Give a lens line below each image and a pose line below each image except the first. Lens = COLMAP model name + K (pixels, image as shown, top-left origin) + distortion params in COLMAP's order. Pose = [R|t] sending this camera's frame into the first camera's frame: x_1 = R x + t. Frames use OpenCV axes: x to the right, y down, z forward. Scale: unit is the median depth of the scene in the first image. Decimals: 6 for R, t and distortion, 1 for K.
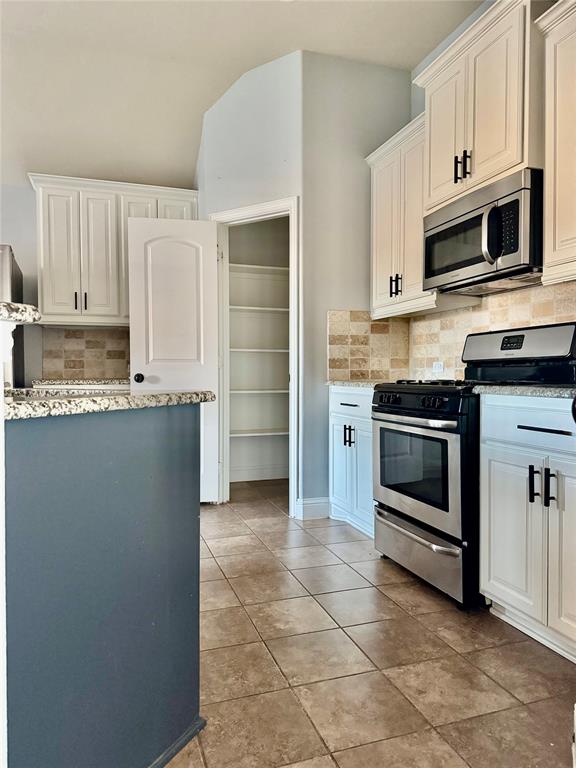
lens RADIAL K [[532.7, 0, 288.0], [0, 532.7, 384.0], [0, 0, 1]] dist [0.079538, -0.109152]
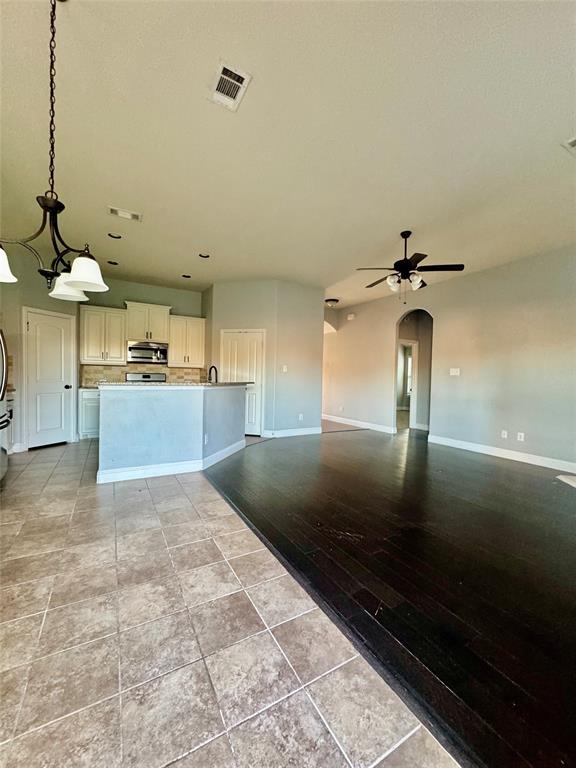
lens RADIAL K [[308.0, 0, 288.0], [0, 308.0, 384.0], [0, 0, 1]] dist [-0.001920, 0.000094]
pose [[-0.196225, -0.026979, 0.980188, -2.628413], [0.002486, 0.999605, 0.028011, -0.102053], [-0.980556, 0.007933, -0.196080, 0.478455]]
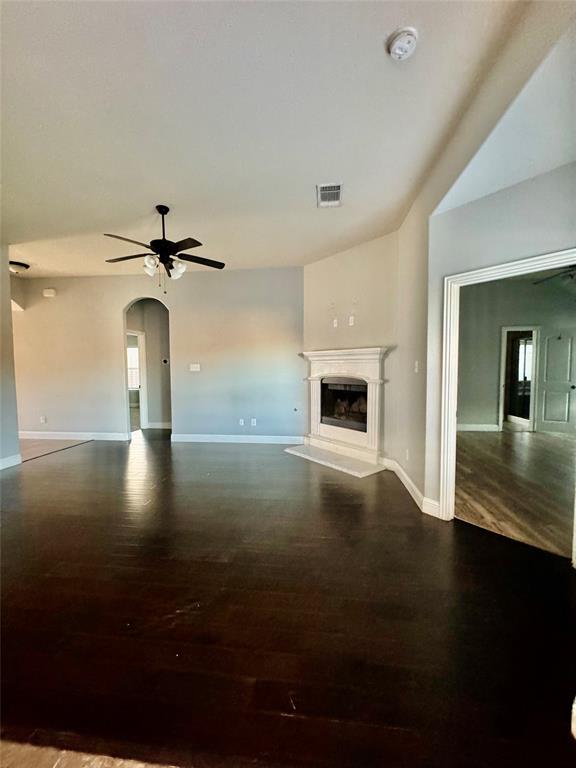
lens RADIAL K [[308.0, 0, 288.0], [0, 308.0, 384.0], [0, 0, 1]] dist [-0.001920, 0.000094]
pose [[-0.904908, -0.016770, 0.425276, -2.190310], [0.019501, 0.996540, 0.080790, -0.182548], [-0.425159, 0.081401, -0.901451, 0.607146]]
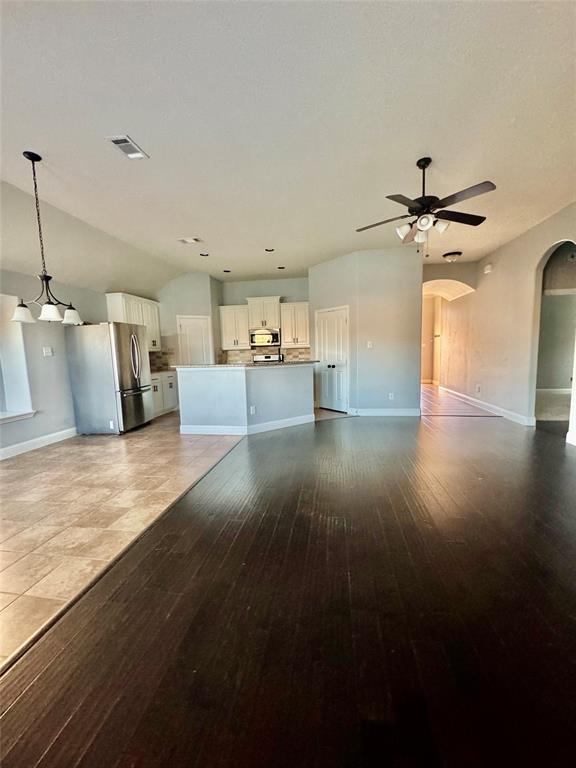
lens RADIAL K [[308.0, 0, 288.0], [0, 308.0, 384.0], [0, 0, 1]] dist [-0.001920, 0.000094]
pose [[0.462073, -0.104812, 0.880627, -2.558472], [0.048249, 0.994492, 0.093047, -0.105404], [-0.885529, -0.000505, 0.464585, -0.646499]]
